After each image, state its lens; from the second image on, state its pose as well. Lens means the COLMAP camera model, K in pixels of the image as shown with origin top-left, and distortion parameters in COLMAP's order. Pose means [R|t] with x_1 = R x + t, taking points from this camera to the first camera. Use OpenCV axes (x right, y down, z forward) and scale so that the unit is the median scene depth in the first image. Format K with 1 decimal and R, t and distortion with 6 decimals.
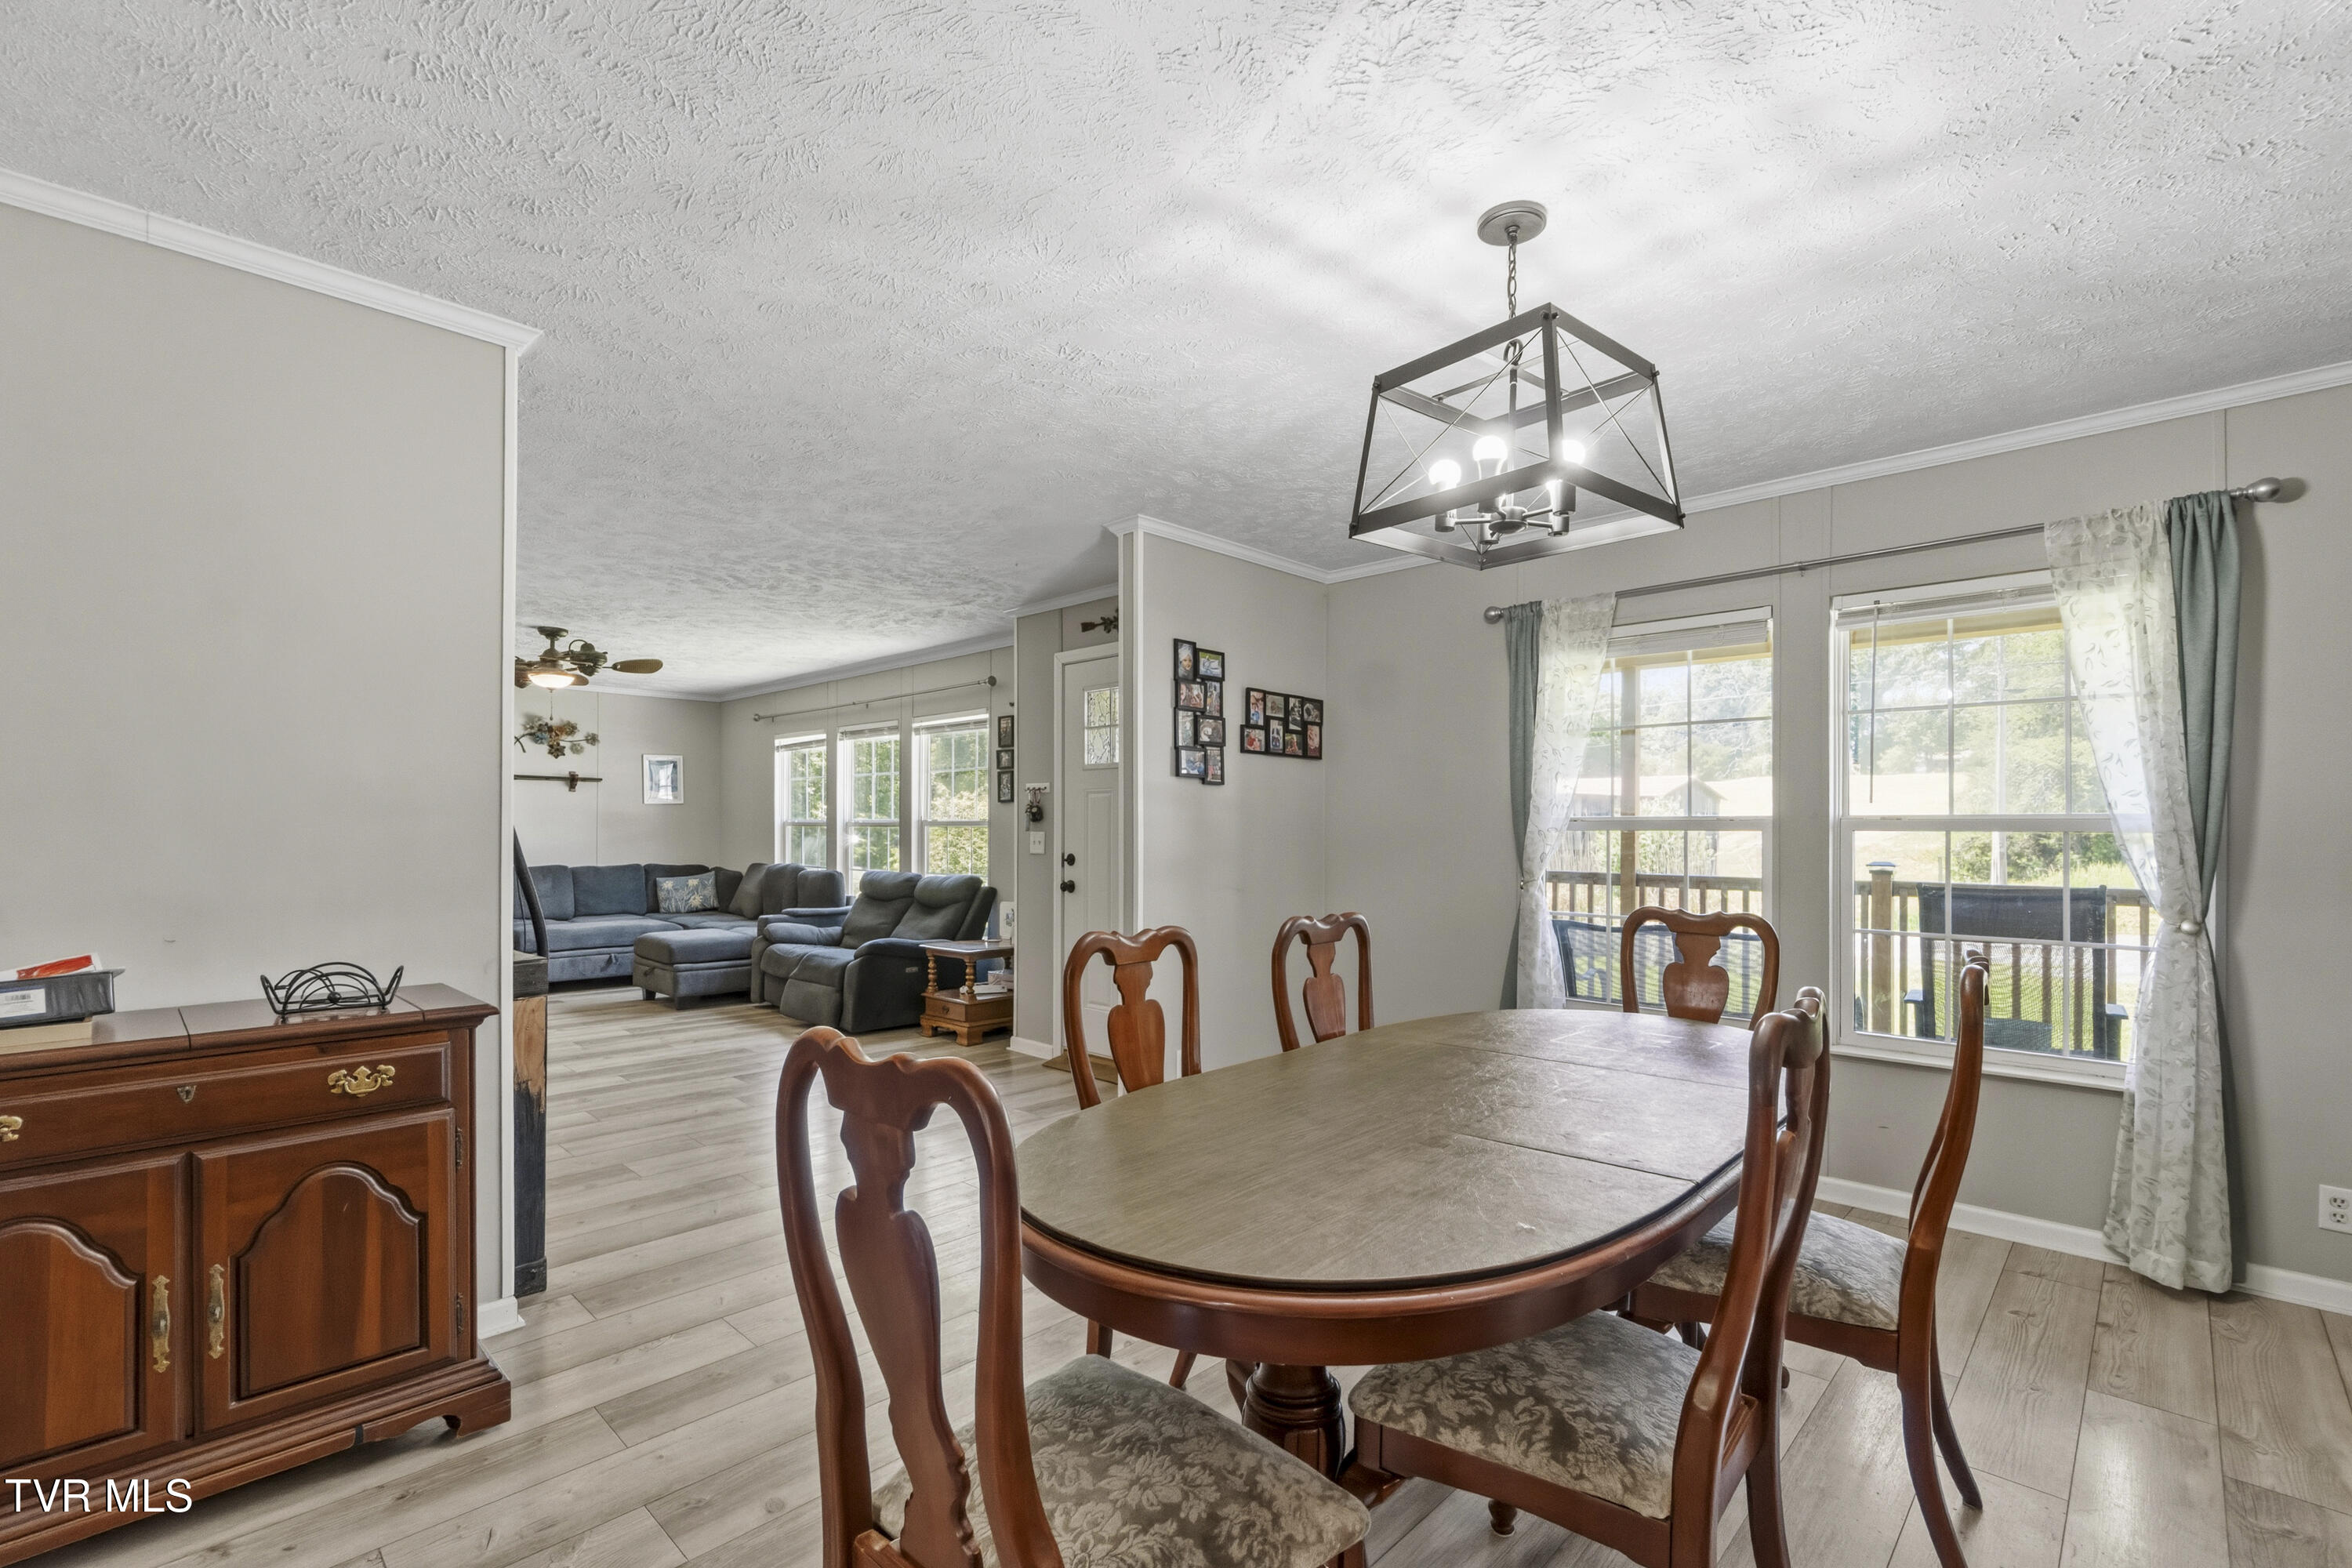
lens RADIAL K [[1033.2, 0, 1165.0], [0, 1033.2, 826.8], [0, 0, 1]] dist [-0.003252, -0.000009]
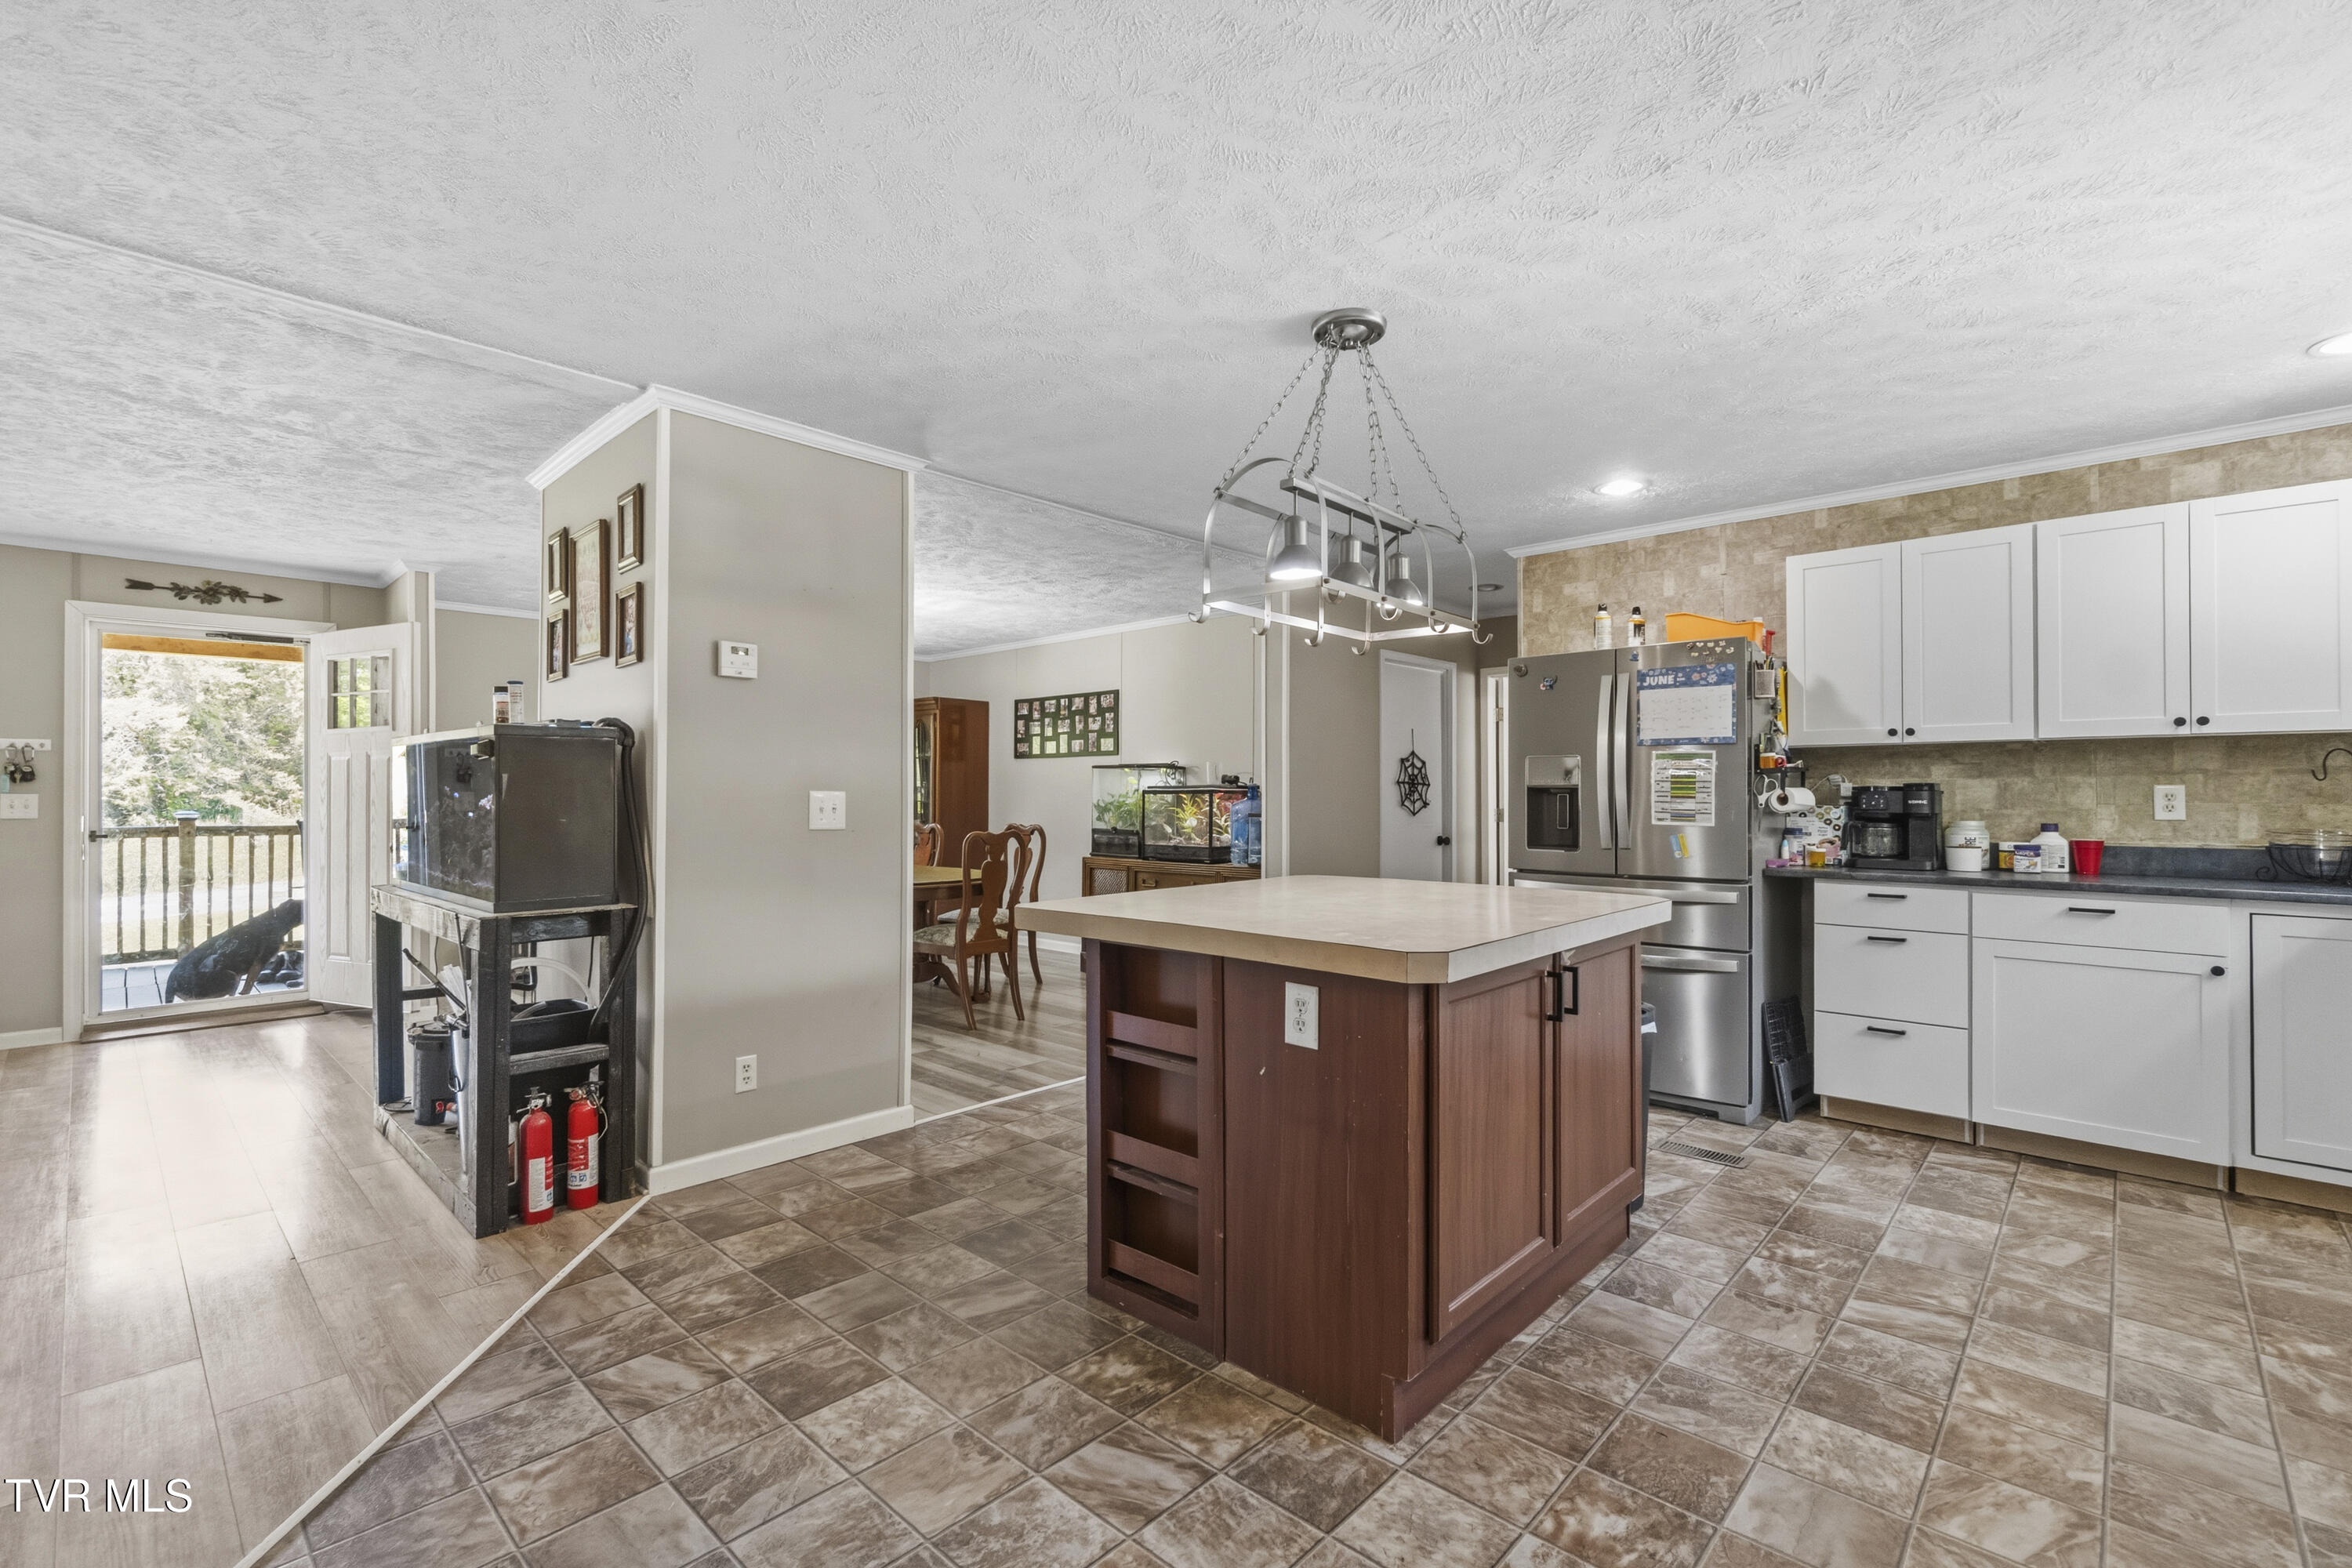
lens RADIAL K [[1030.1, 0, 1165.0], [0, 1030.1, 787.7], [0, 0, 1]] dist [-0.001876, -0.000188]
pose [[-0.013217, 0.002250, 0.999910, -1.255883], [-0.002198, 0.999995, -0.002279, -0.000409], [-0.999910, -0.002228, -0.013212, 0.043503]]
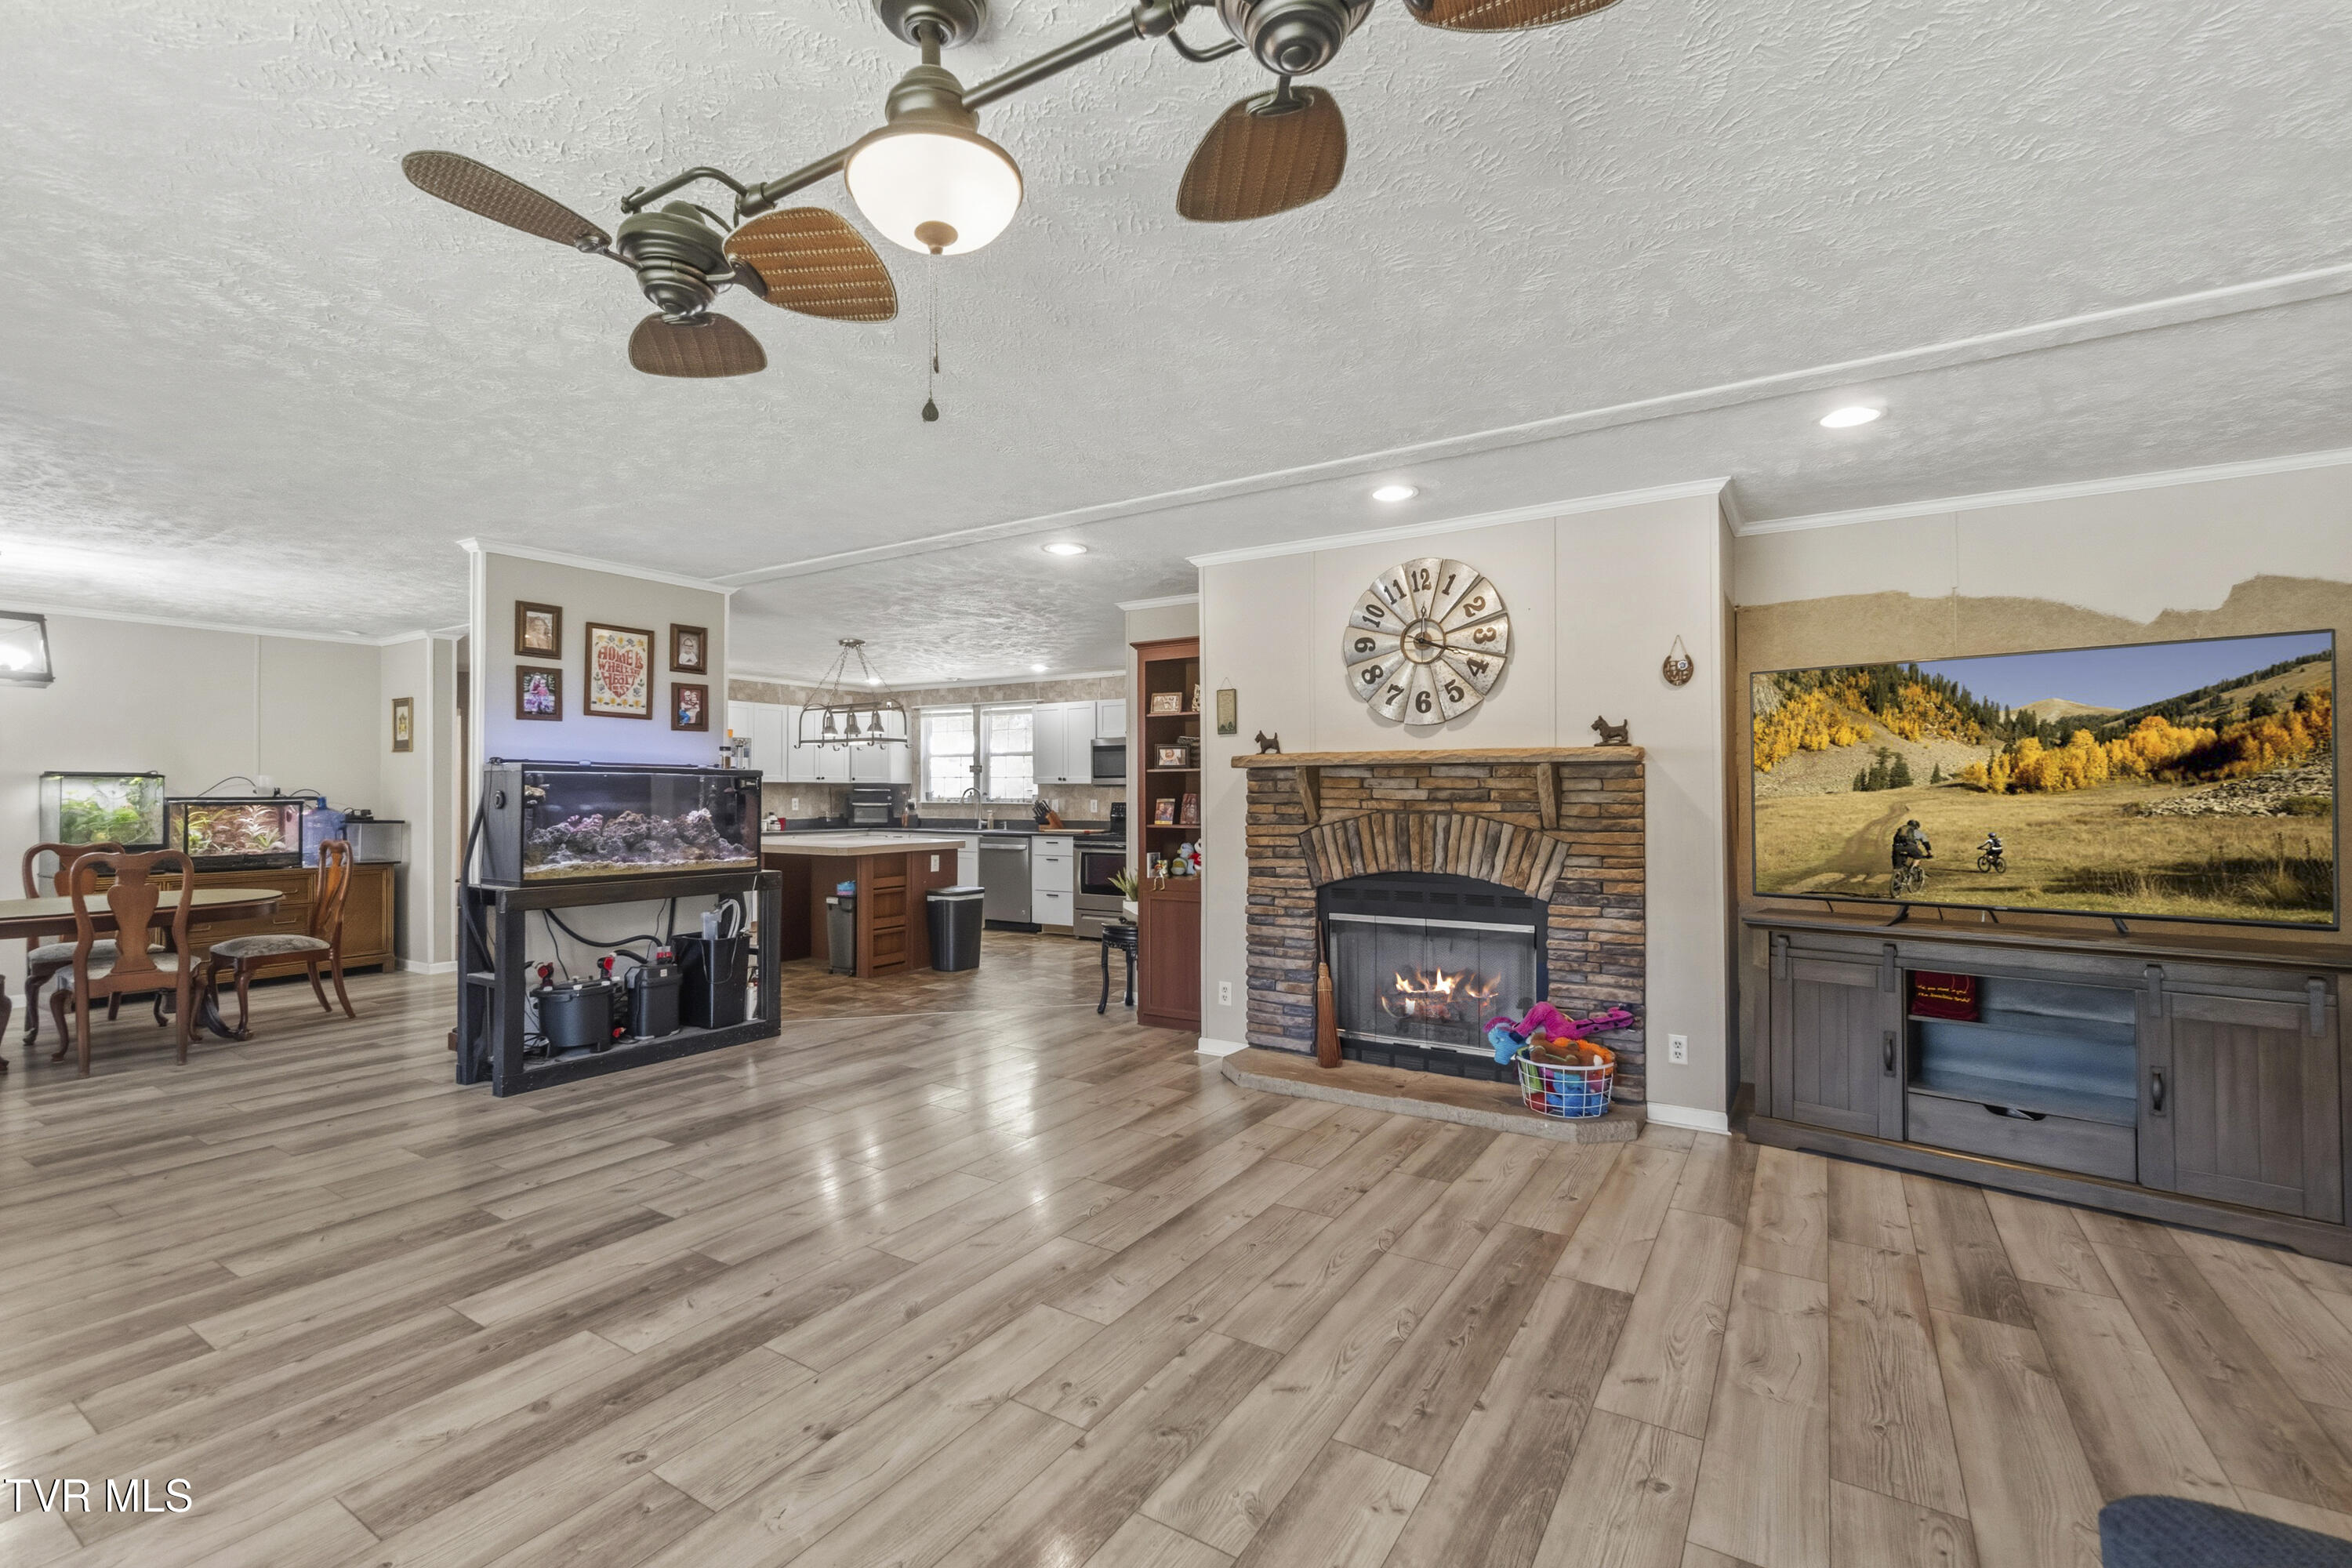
lens RADIAL K [[1030.1, 0, 1165.0], [0, 1030.1, 787.7], [0, 0, 1]] dist [-0.001876, -0.000188]
pose [[-0.979734, -0.004609, -0.200248, -0.832872], [-0.002643, 0.999946, -0.010081, -0.008869], [0.200283, -0.009348, -0.979693, 1.726630]]
